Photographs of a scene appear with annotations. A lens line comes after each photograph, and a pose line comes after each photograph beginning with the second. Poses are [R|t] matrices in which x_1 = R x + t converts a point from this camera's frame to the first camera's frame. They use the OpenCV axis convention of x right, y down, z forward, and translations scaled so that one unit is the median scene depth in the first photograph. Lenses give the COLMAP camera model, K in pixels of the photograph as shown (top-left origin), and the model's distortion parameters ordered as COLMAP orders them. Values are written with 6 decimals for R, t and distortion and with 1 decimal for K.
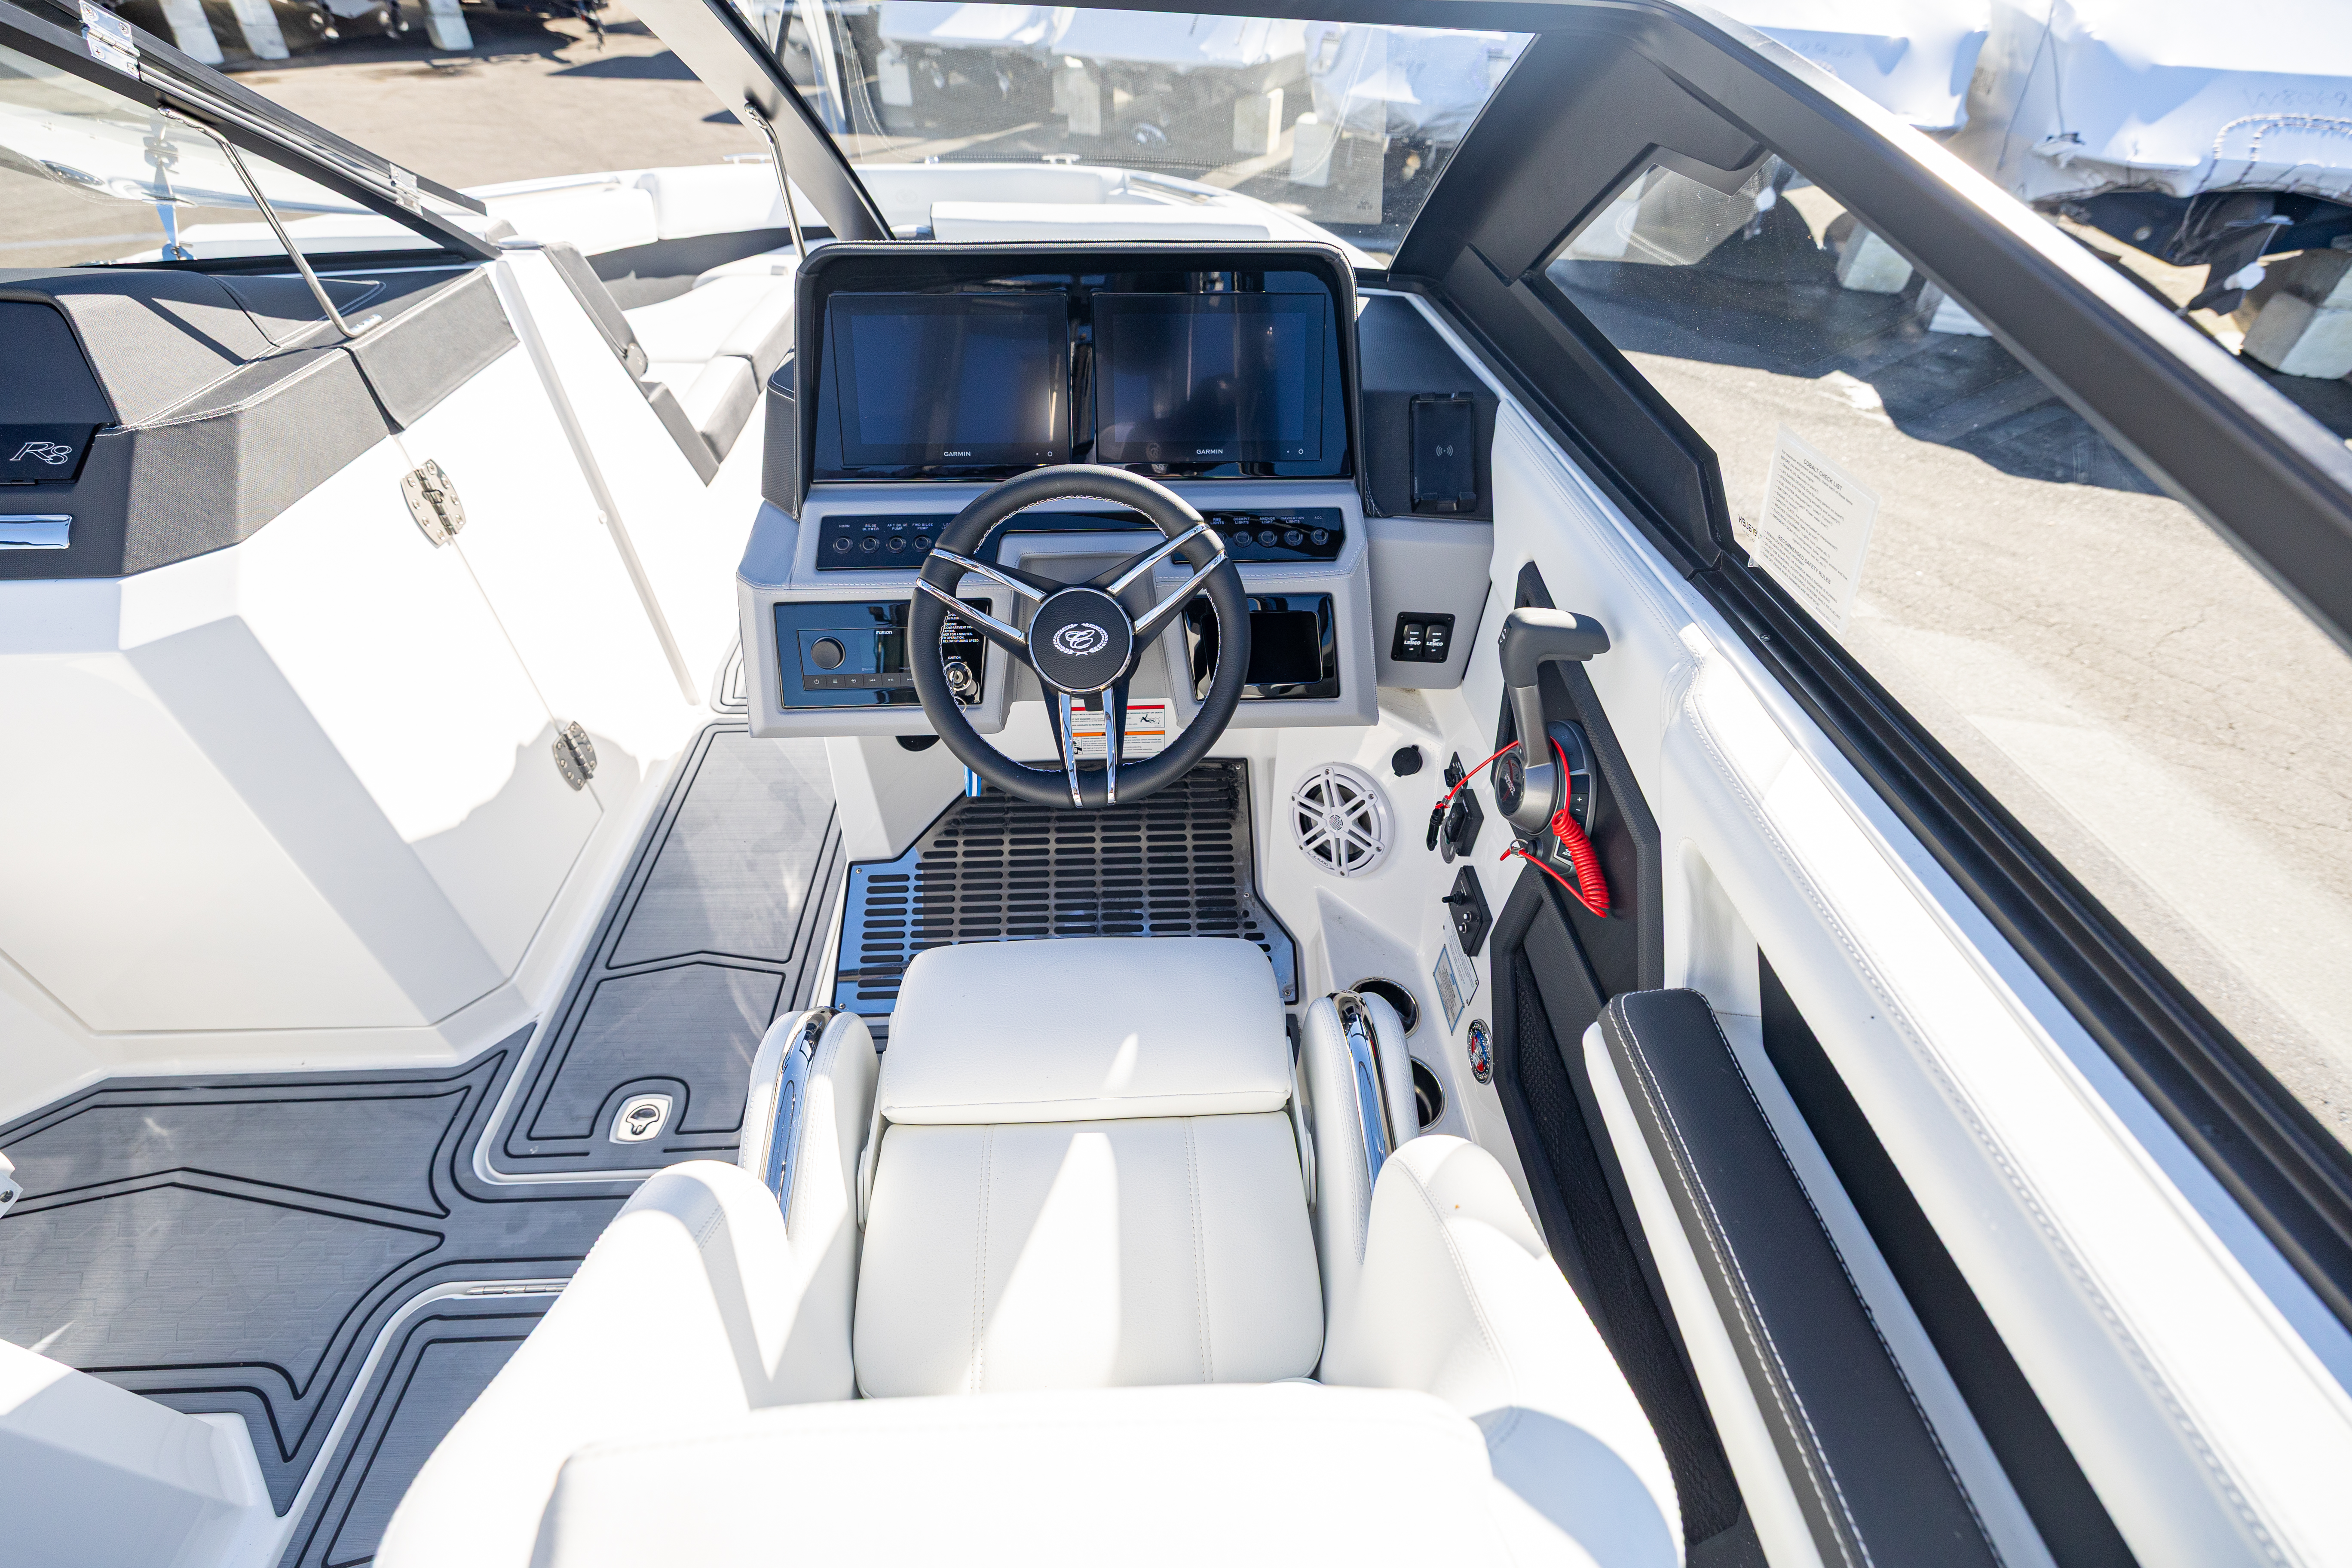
lens RADIAL K [[982.3, 0, 1153.6], [0, 982.3, 769.8], [0, 0, 1]] dist [0.001202, -0.000410]
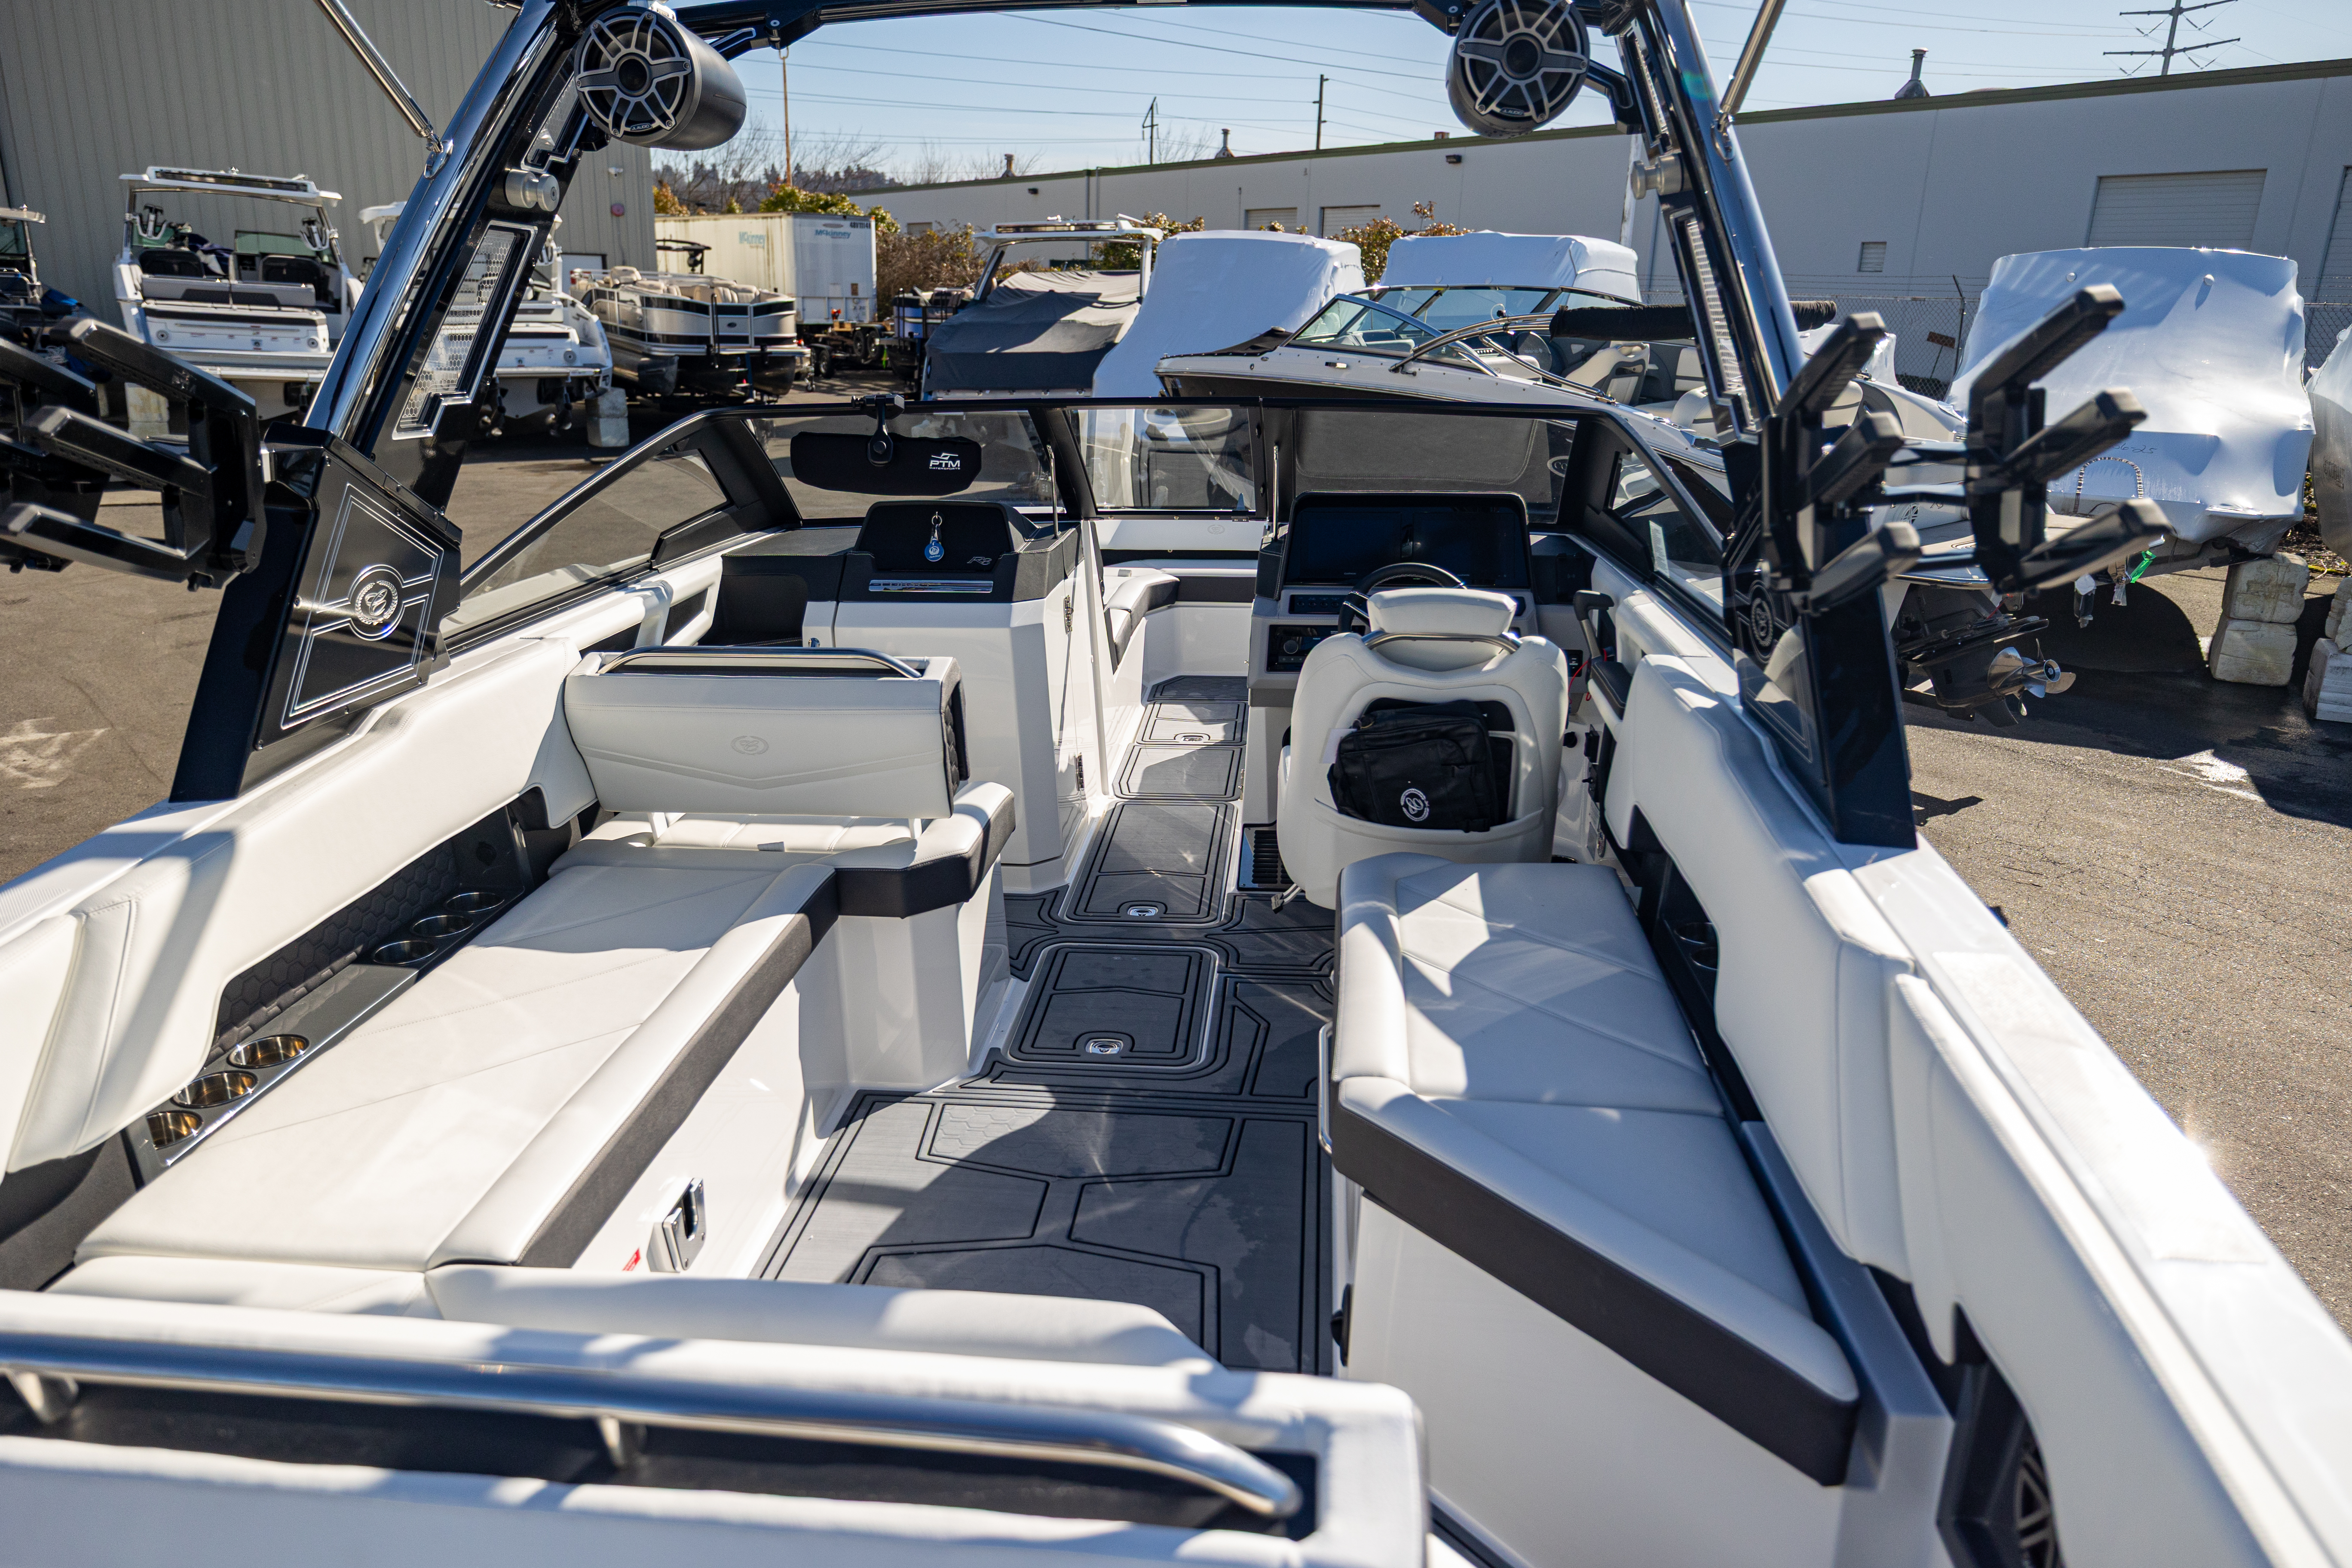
lens RADIAL K [[1576.0, 0, 1156.7], [0, 1576.0, 779.9], [0, 0, 1]] dist [0.003169, 0.001704]
pose [[0.991343, 0.029461, -0.127951, -0.144763], [-0.079958, 0.908421, -0.410340, 1.457607], [0.104144, 0.417018, 0.902912, -1.893411]]
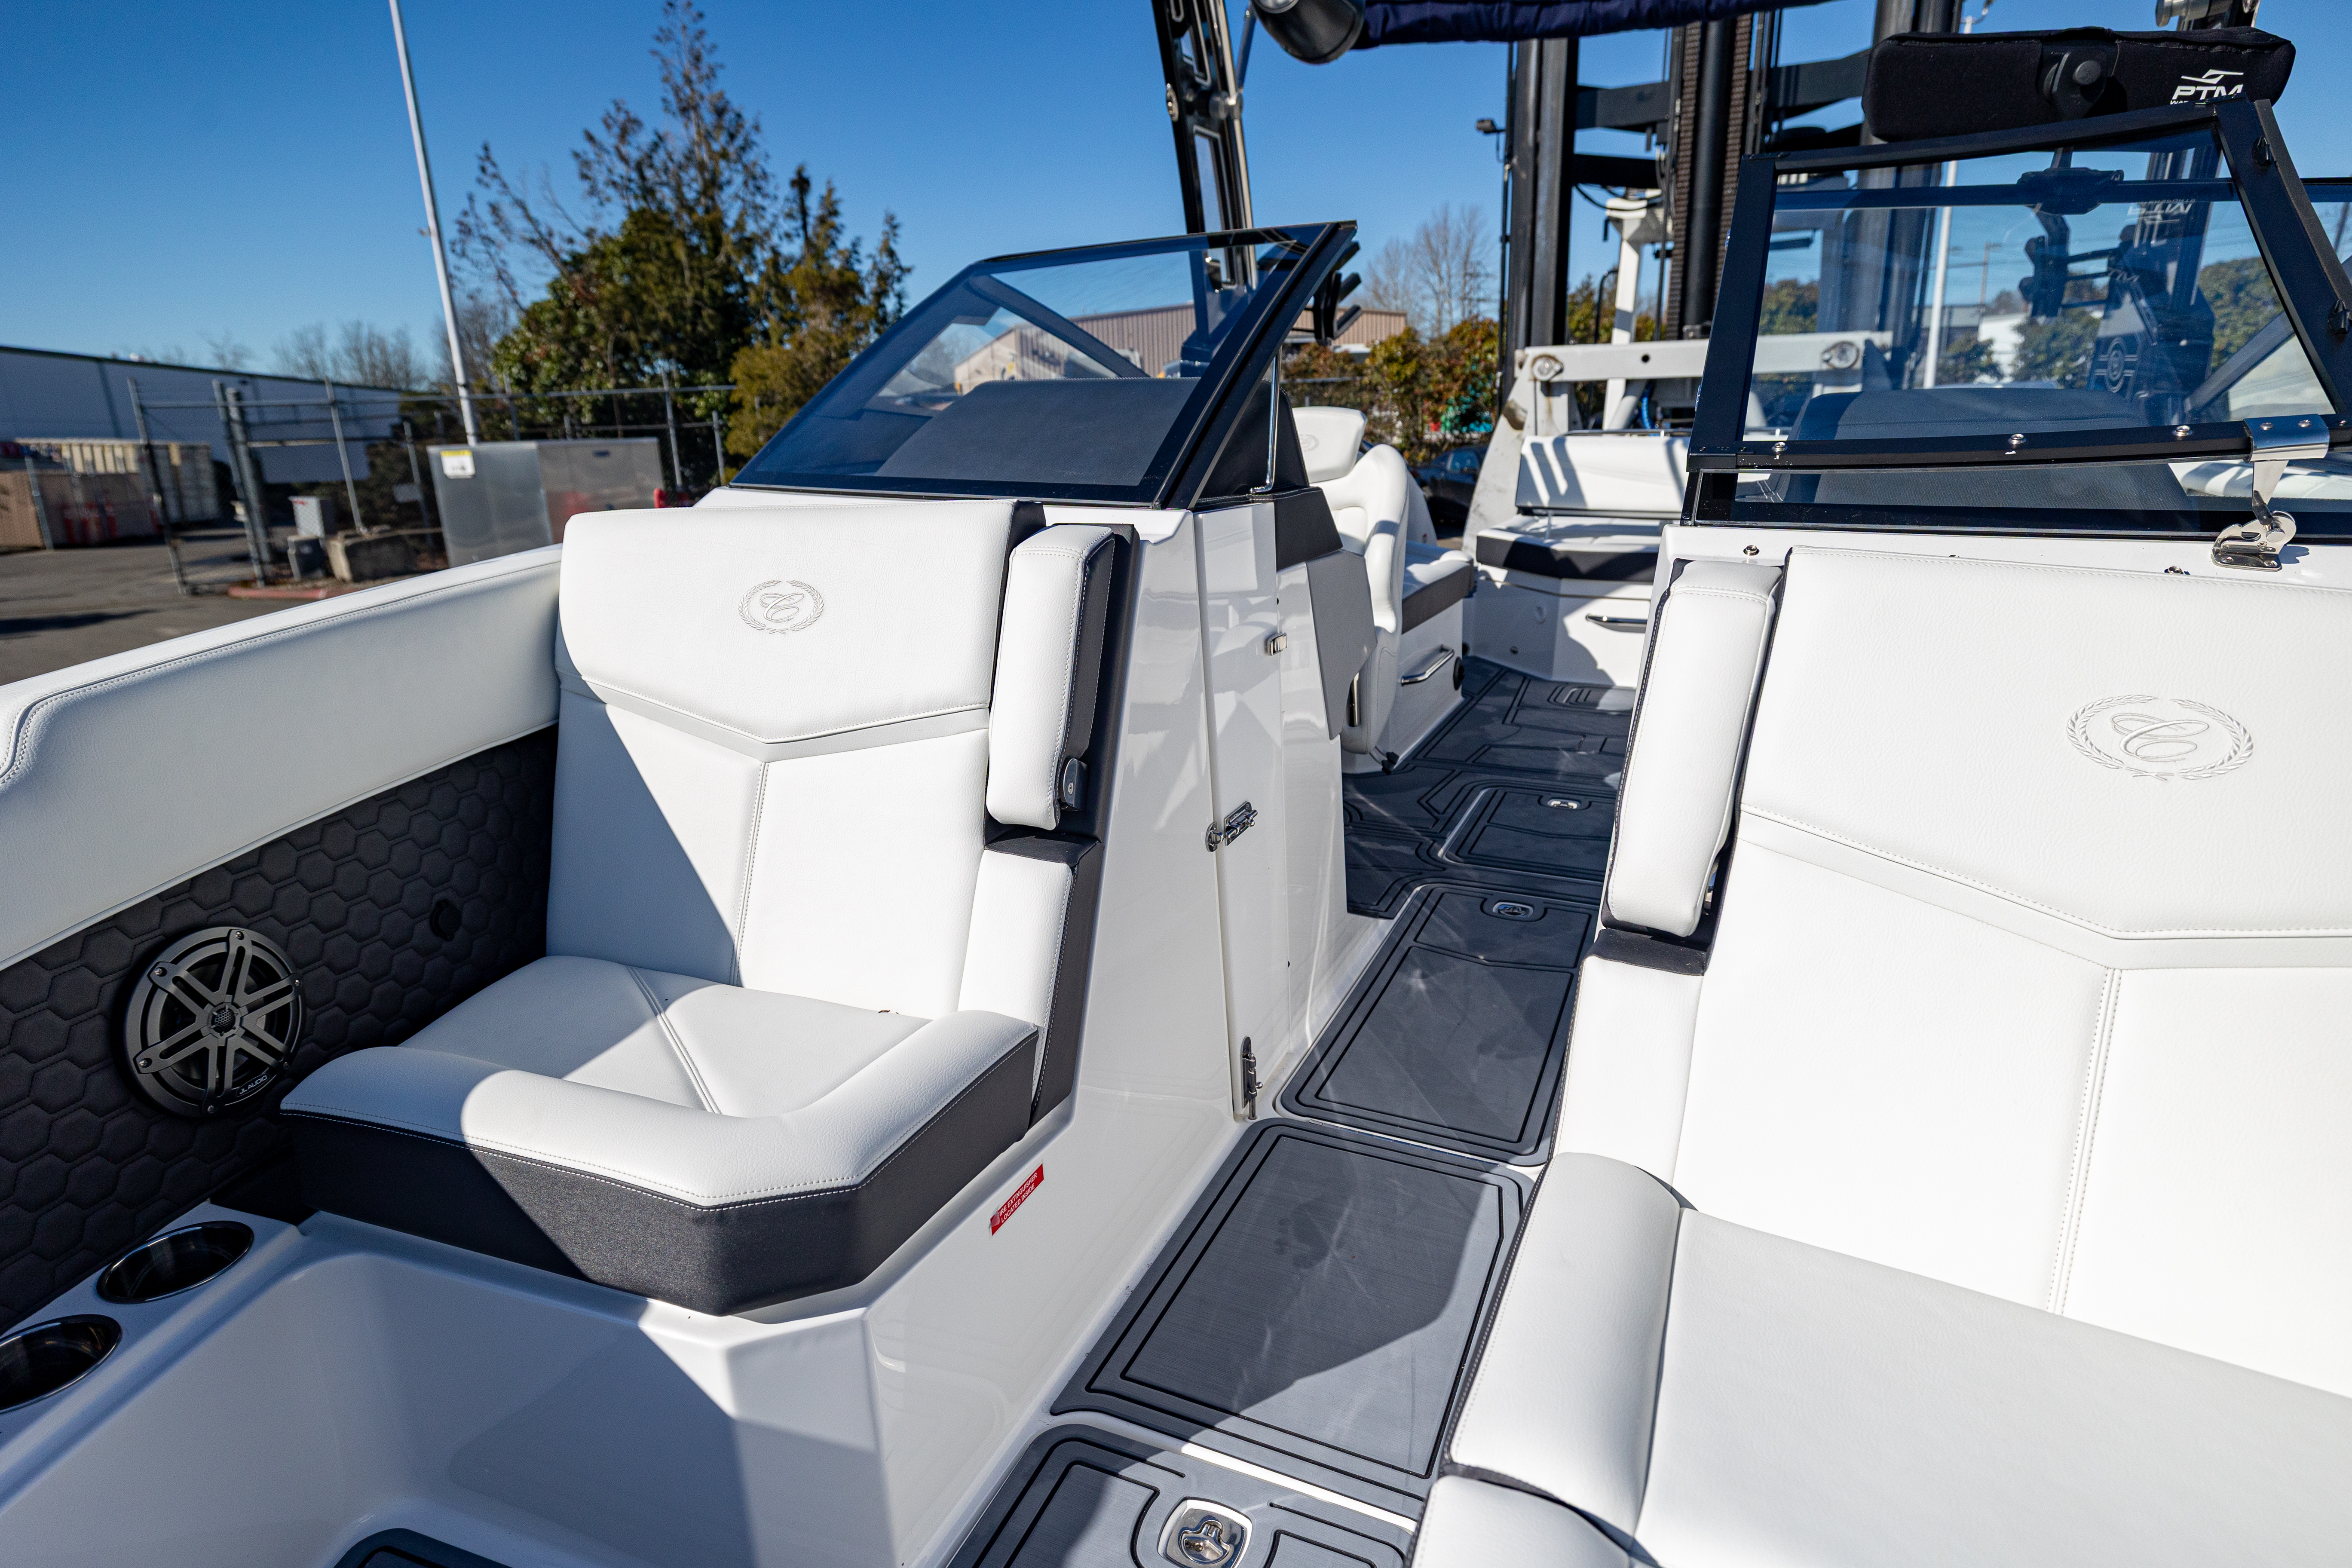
lens RADIAL K [[1269.4, 0, 1160.6], [0, 1269.4, 779.6], [0, 0, 1]] dist [0.002489, -0.001330]
pose [[-0.897241, -0.119620, 0.425029, -0.902340], [0.298388, 0.545263, 0.783360, -1.463456], [-0.325458, 0.829686, -0.453539, 2.028778]]
